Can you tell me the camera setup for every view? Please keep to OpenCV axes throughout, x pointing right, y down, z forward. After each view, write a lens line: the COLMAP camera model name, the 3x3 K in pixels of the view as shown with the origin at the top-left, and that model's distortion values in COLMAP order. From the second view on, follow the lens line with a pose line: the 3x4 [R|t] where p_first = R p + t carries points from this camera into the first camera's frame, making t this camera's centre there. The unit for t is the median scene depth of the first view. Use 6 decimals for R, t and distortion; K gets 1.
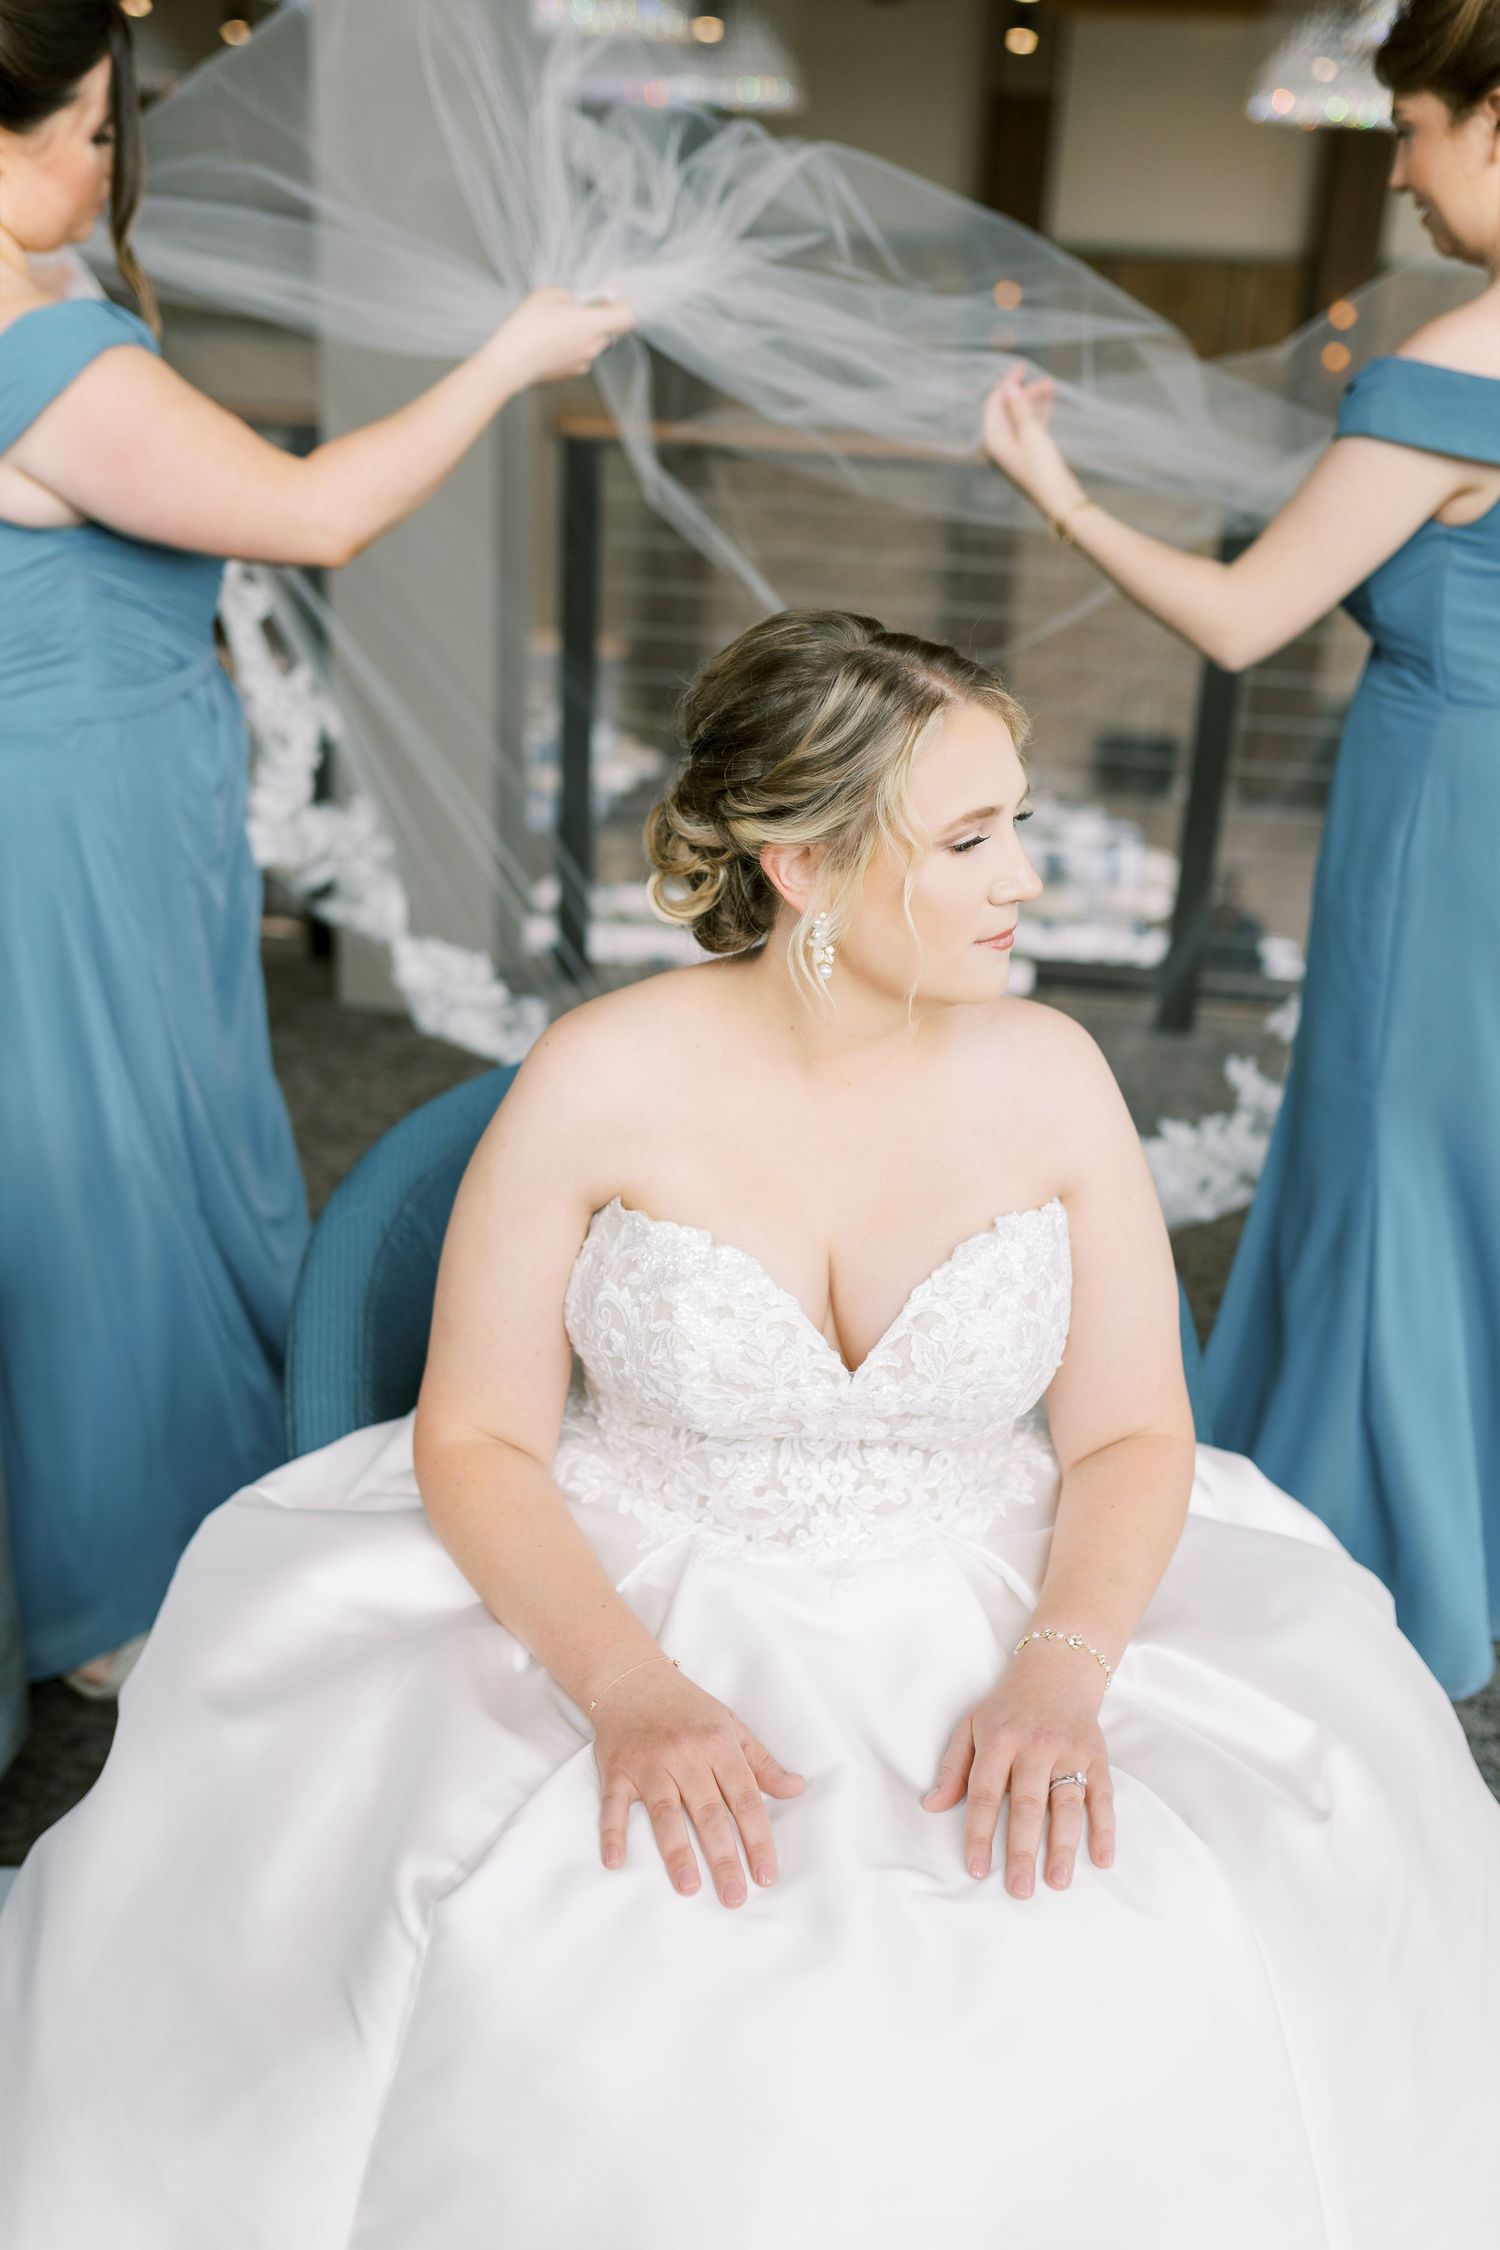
lens RADIAL K [[2133.4, 0, 893.1], [0, 2133.4, 1147.8], [0, 0, 1]] dist [0.011800, 0.003197]
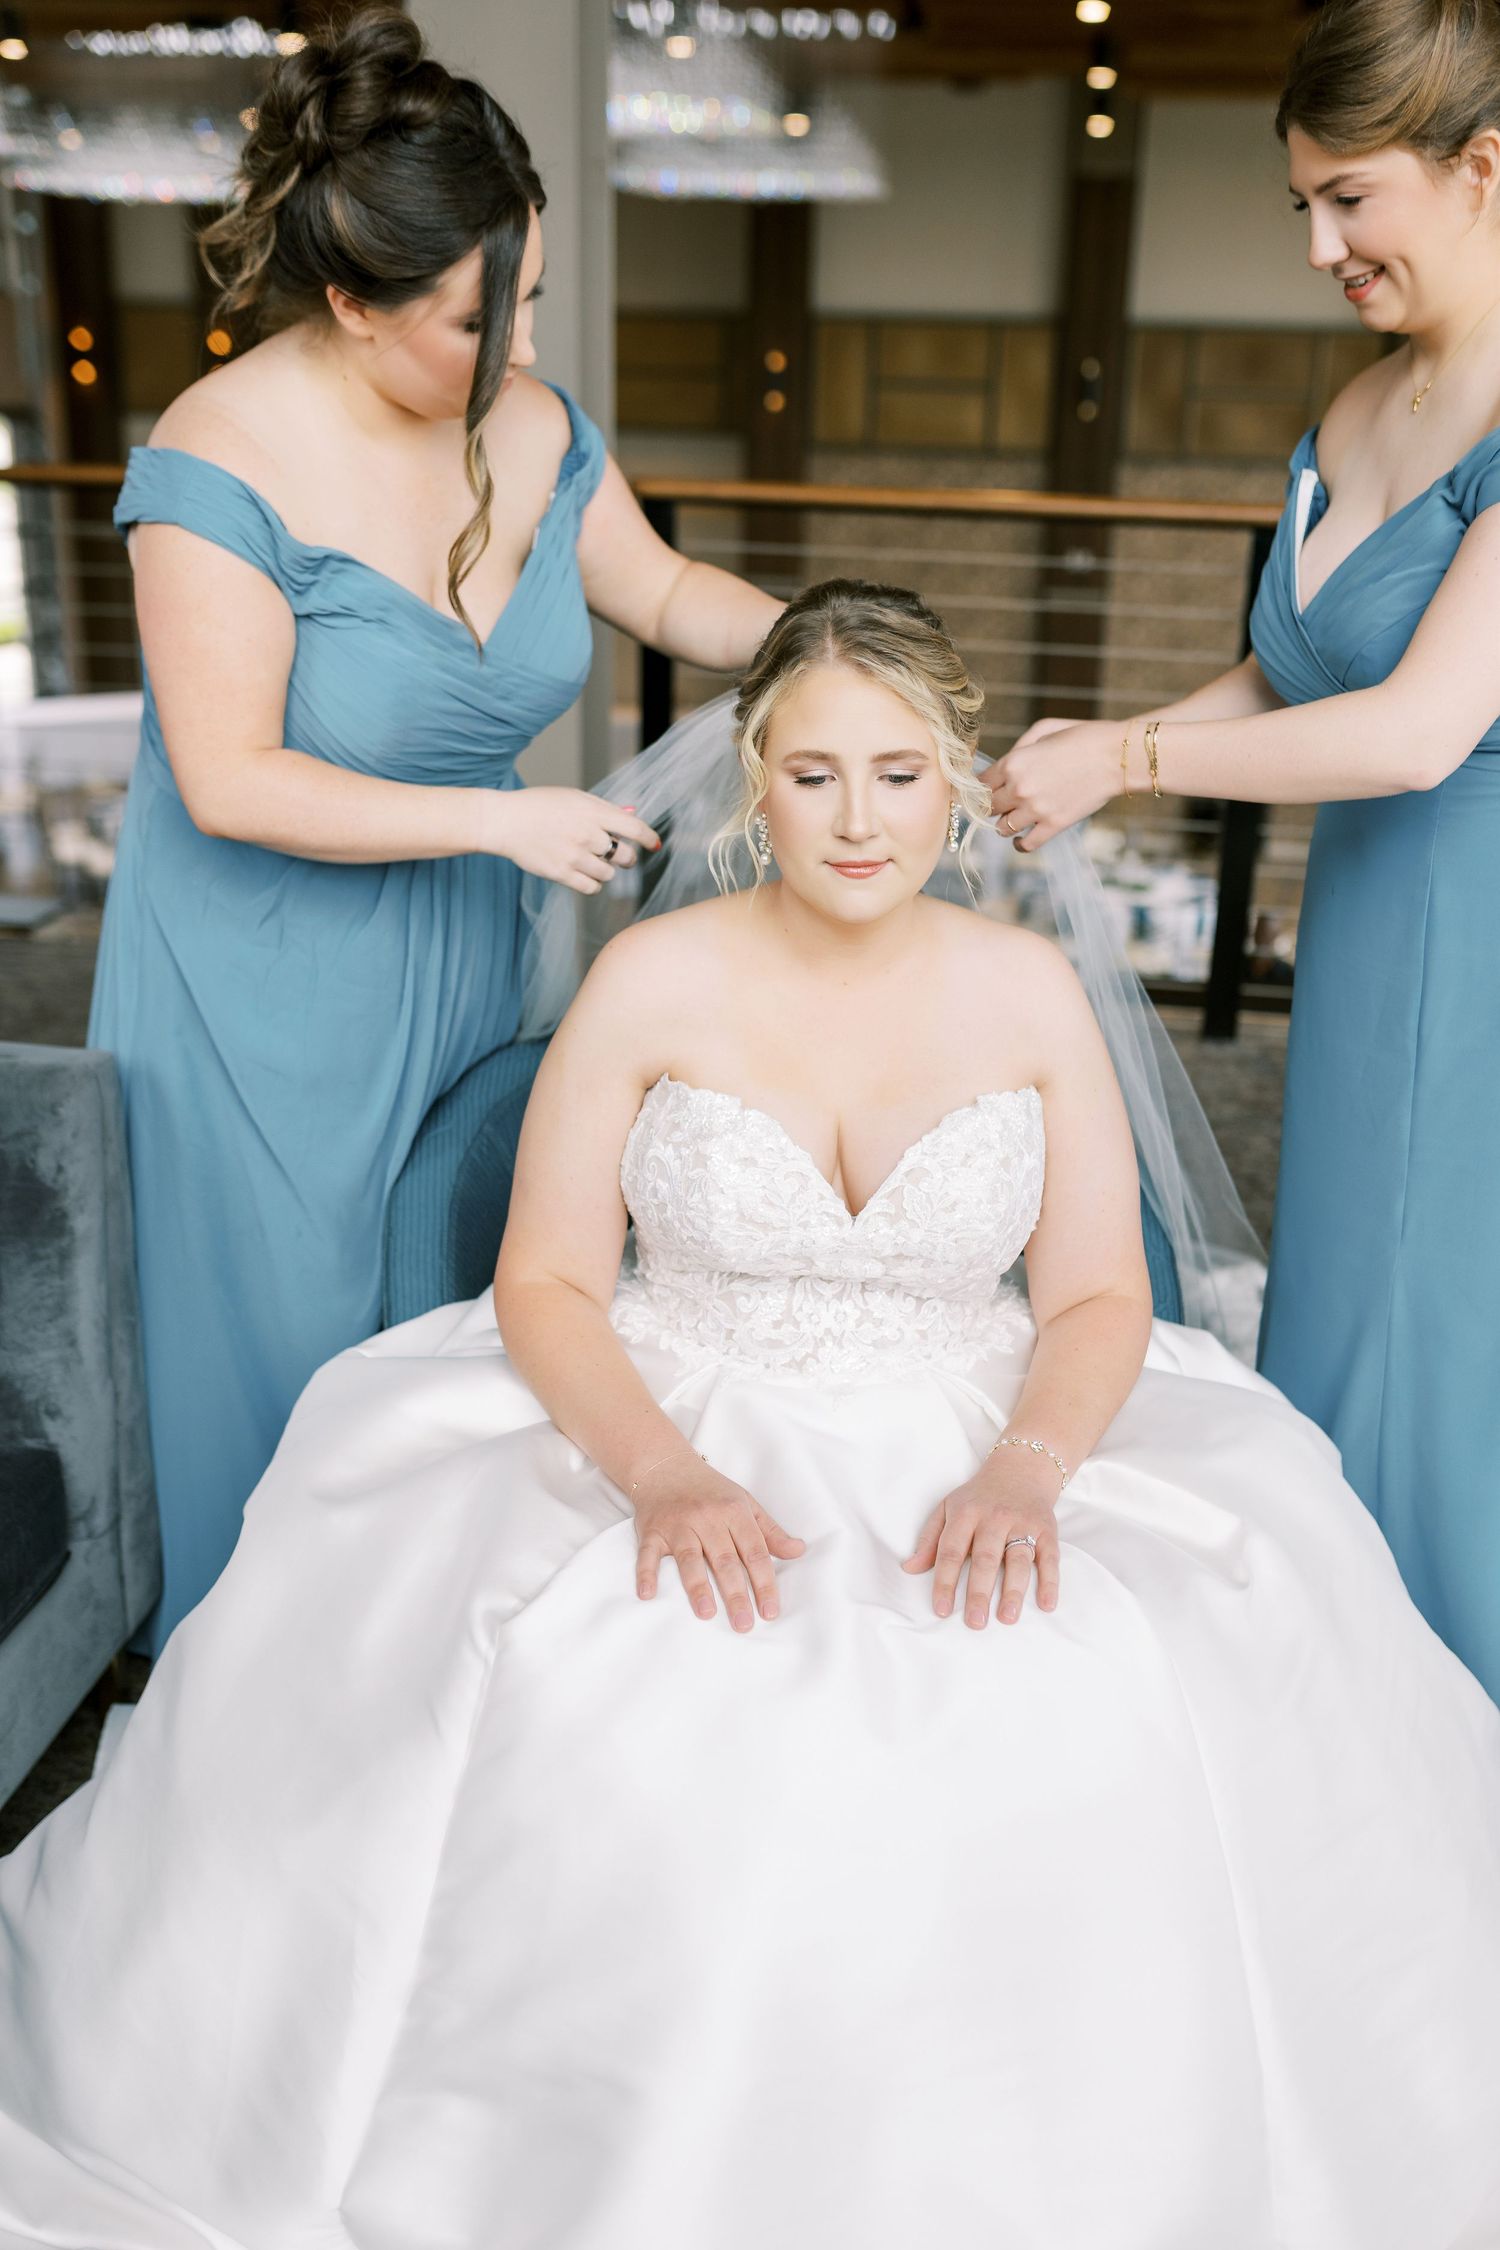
lens RADIAL K [[2366.5, 0, 750.0], [0, 2366.5, 1125.0], [0, 0, 1]] dist [0.001042, 0.001088]
pose [[0.994468, 0.018495, -0.103395, 0.059083], [-0.026139, 0.996984, -0.073070, 0.151091], [0.101731, 0.075369, 0.991953, -0.334186]]
